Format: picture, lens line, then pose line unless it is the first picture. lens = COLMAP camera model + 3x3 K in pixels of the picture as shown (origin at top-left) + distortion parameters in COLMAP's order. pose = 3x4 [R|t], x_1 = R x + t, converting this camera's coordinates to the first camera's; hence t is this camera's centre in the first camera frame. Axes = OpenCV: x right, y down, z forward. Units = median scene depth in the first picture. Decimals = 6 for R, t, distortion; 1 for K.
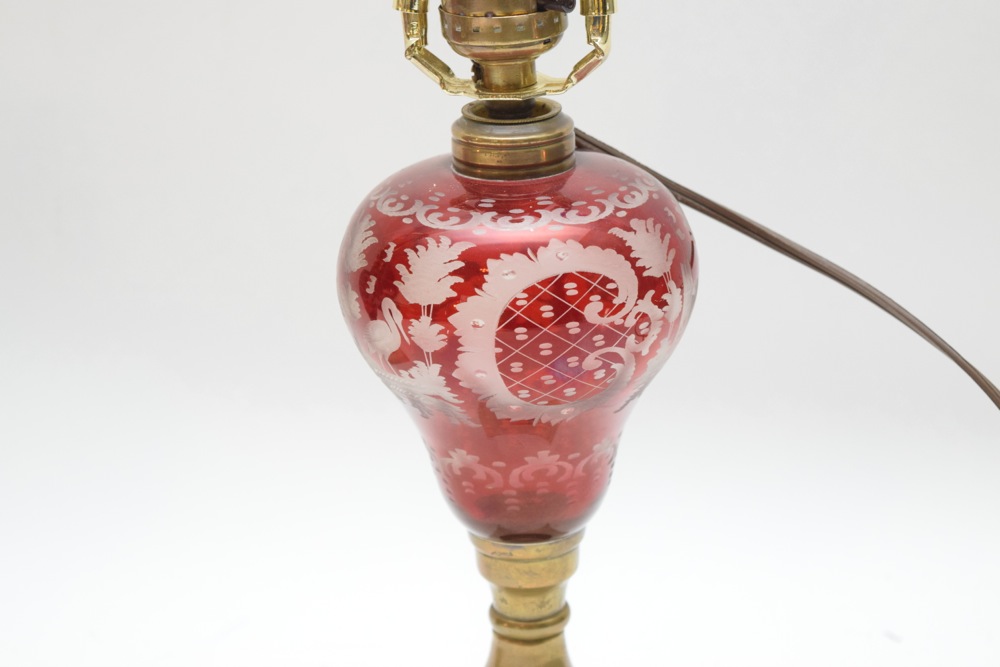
lens RADIAL K [[2280.5, 0, 500.0], [0, 2280.5, 333.5], [0, 0, 1]] dist [0.078343, 0.181008]
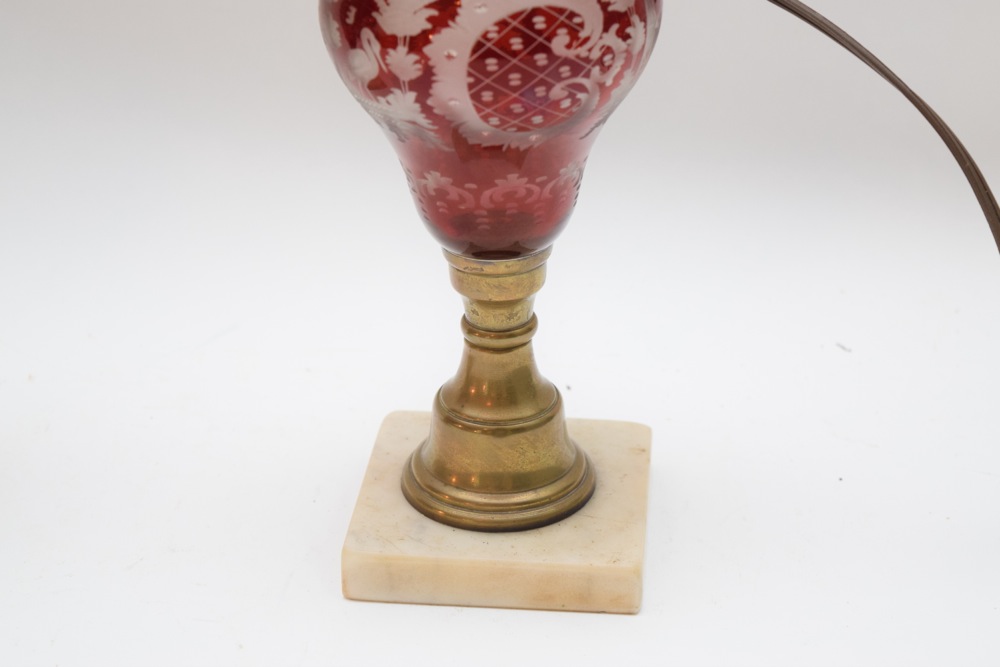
lens RADIAL K [[2280.5, 0, 500.0], [0, 2280.5, 333.5], [0, 0, 1]] dist [0.078343, 0.181008]
pose [[0.999923, 0.011971, 0.003307, 0.010639], [-0.012301, 0.991296, 0.131076, -0.014578], [-0.001710, -0.131107, 0.991367, -0.067648]]
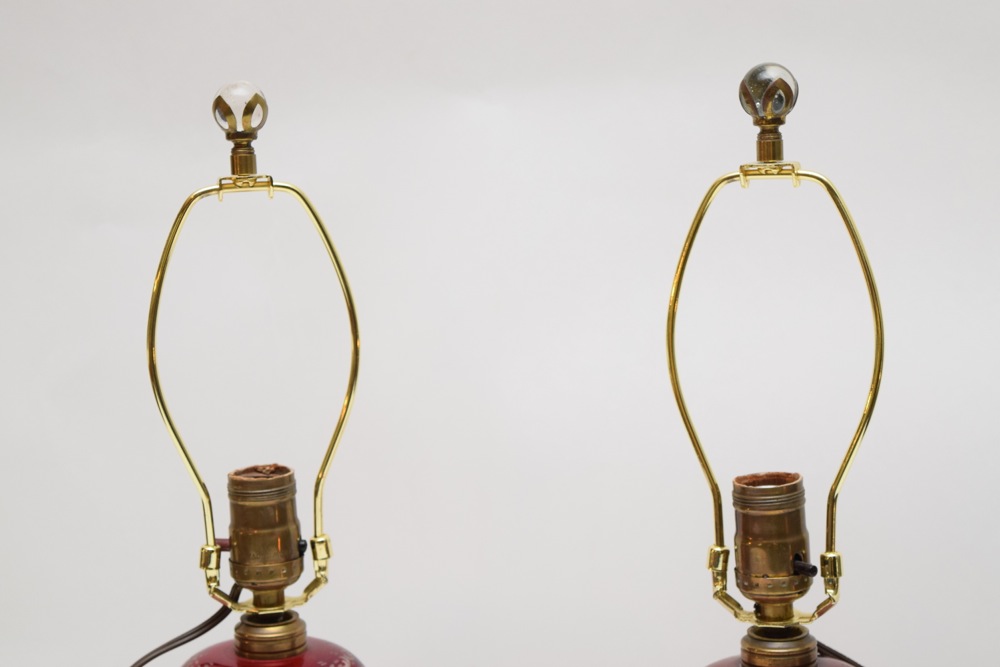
lens RADIAL K [[2238.7, 0, 500.0], [0, 2238.7, 333.5], [0, 0, 1]] dist [0.099979, 0.246369]
pose [[0.992766, 0.015469, -0.119069, -0.004325], [-0.037085, 0.982685, -0.181533, -0.008767], [0.114199, 0.184635, 0.976150, -0.635313]]
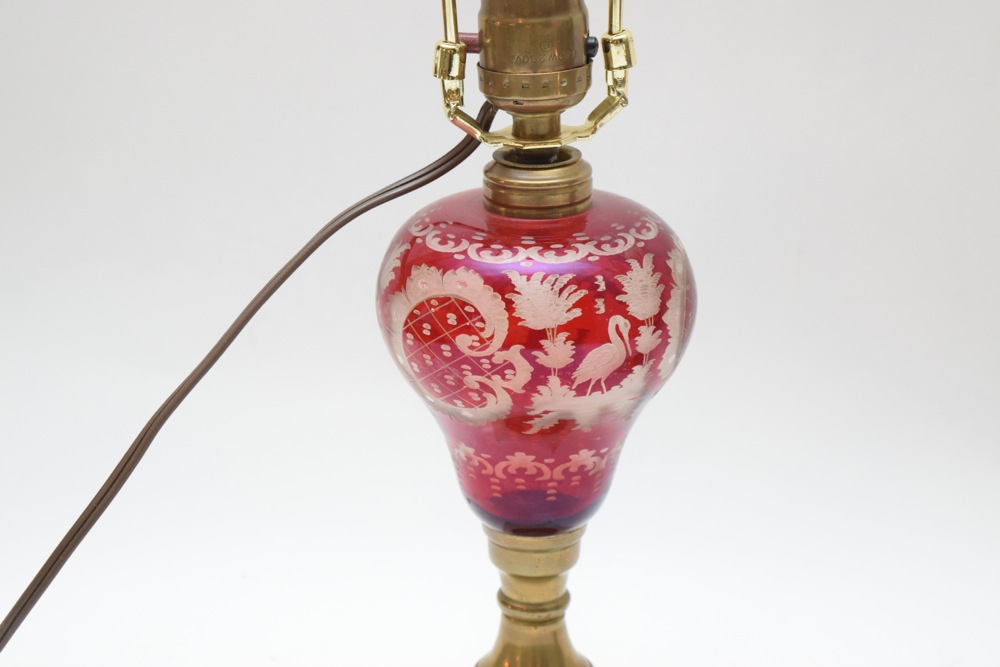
lens RADIAL K [[2280.5, 0, 500.0], [0, 2280.5, 333.5], [0, 0, 1]] dist [0.078343, 0.181008]
pose [[0.982783, 0.065300, -0.172839, -0.192132], [-0.066576, 0.997780, -0.001591, -0.008177], [0.172351, 0.013071, 0.984949, -0.079076]]
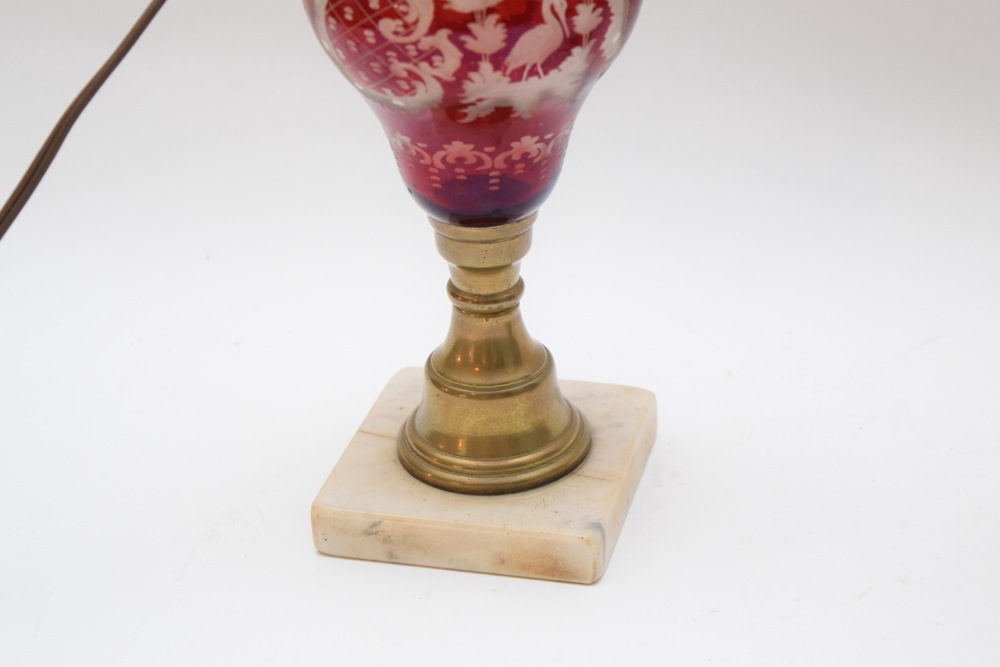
lens RADIAL K [[2280.5, 0, 500.0], [0, 2280.5, 333.5], [0, 0, 1]] dist [0.078343, 0.181008]
pose [[0.978018, 0.074124, -0.194899, -0.140206], [-0.041409, 0.985110, 0.166863, -0.042173], [0.204365, -0.155124, 0.966525, -0.000331]]
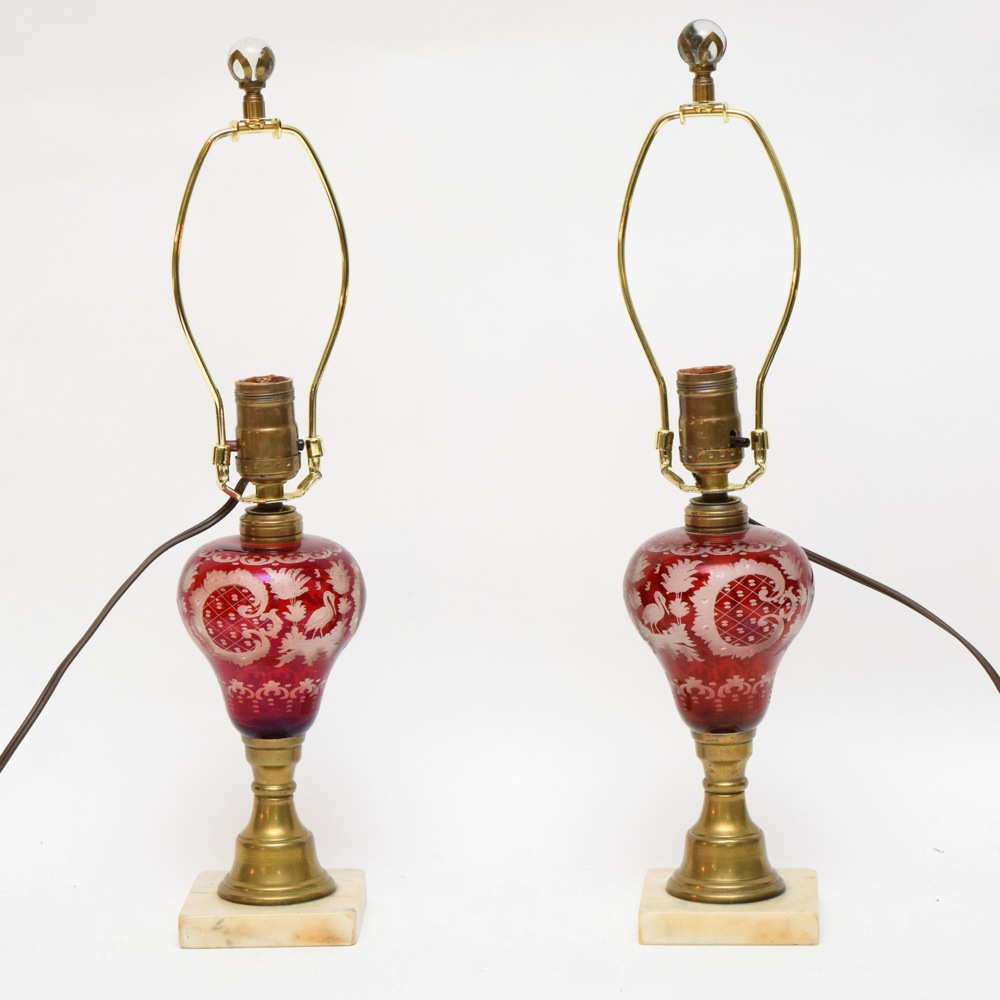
lens RADIAL K [[3956.1, 0, 498.7], [0, 3956.1, 437.8], [0, 0, 1]] dist [0.189698, -1.416790]
pose [[0.999752, -0.006754, 0.021229, -0.251785], [0.010831, 0.980089, -0.198264, 0.517817], [-0.019467, 0.198445, 0.979919, -2.312847]]
